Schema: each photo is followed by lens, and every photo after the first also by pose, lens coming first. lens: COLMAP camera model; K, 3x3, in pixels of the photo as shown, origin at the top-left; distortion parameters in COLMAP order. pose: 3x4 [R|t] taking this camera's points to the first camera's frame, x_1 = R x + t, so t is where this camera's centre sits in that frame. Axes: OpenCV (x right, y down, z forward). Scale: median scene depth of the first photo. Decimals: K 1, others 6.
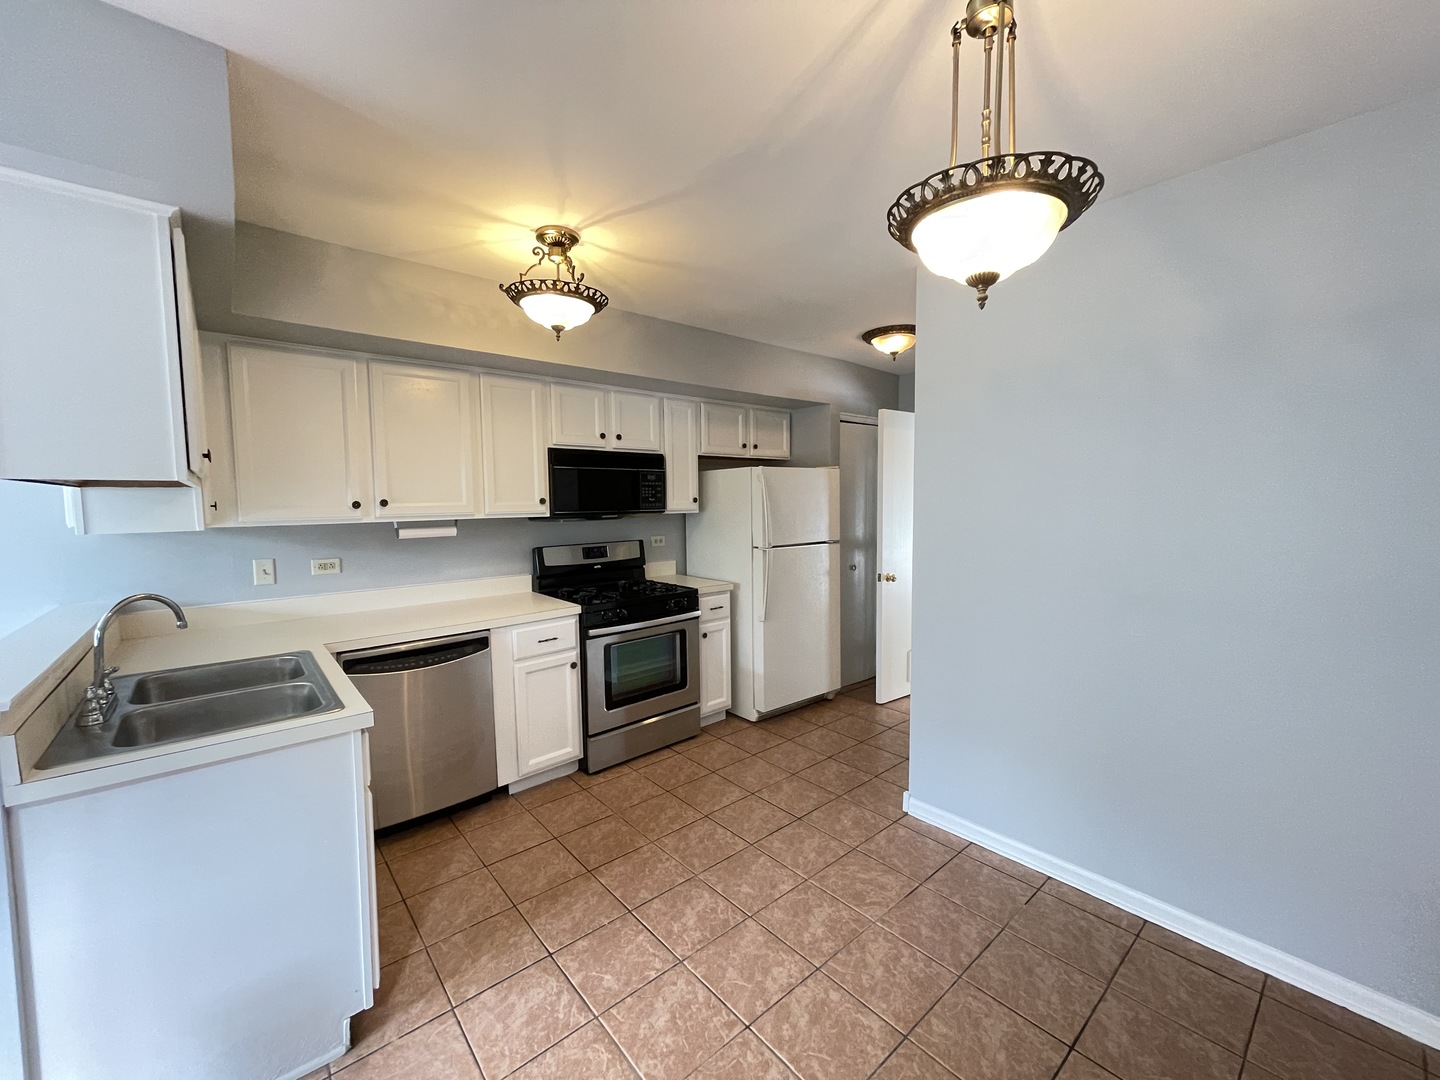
lens RADIAL K [[577.6, 0, 710.6], [0, 577.6, 538.5], [0, 0, 1]] dist [-0.002592, 0.000857]
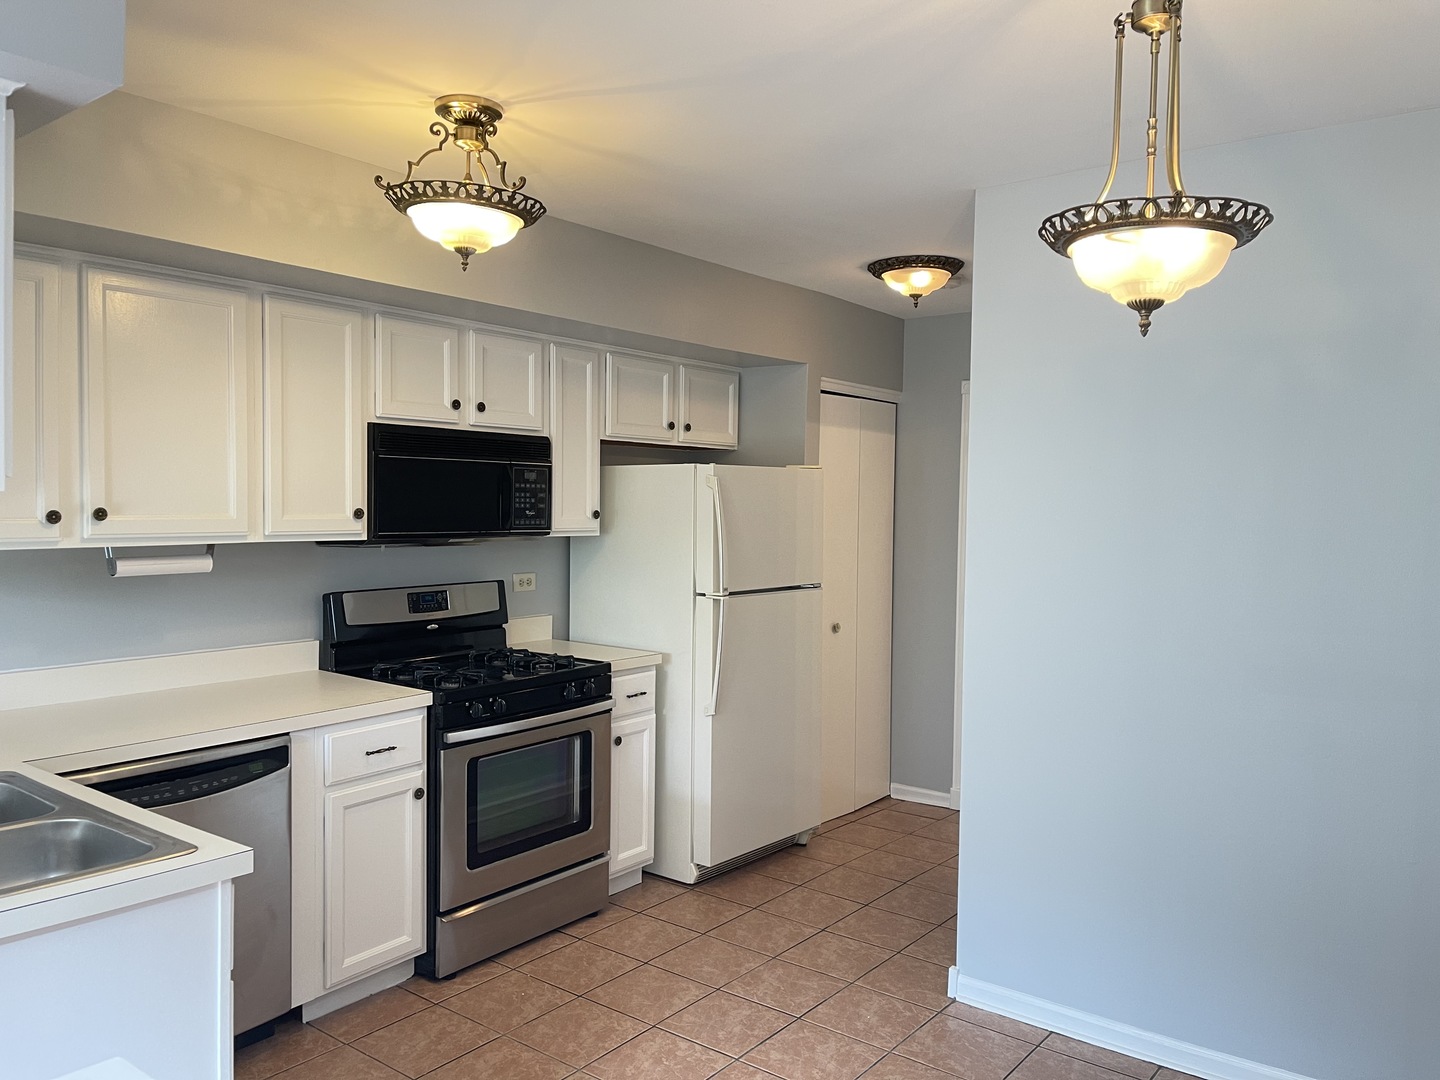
lens RADIAL K [[1090.3, 0, 722.4], [0, 1090.3, 537.7], [0, 0, 1]] dist [0.017876, 0.009649]
pose [[0.977563, 0.017679, 0.209900, -0.184523], [-0.010868, 0.999378, -0.033557, -0.008419], [-0.210363, 0.030523, 0.977147, -0.179856]]
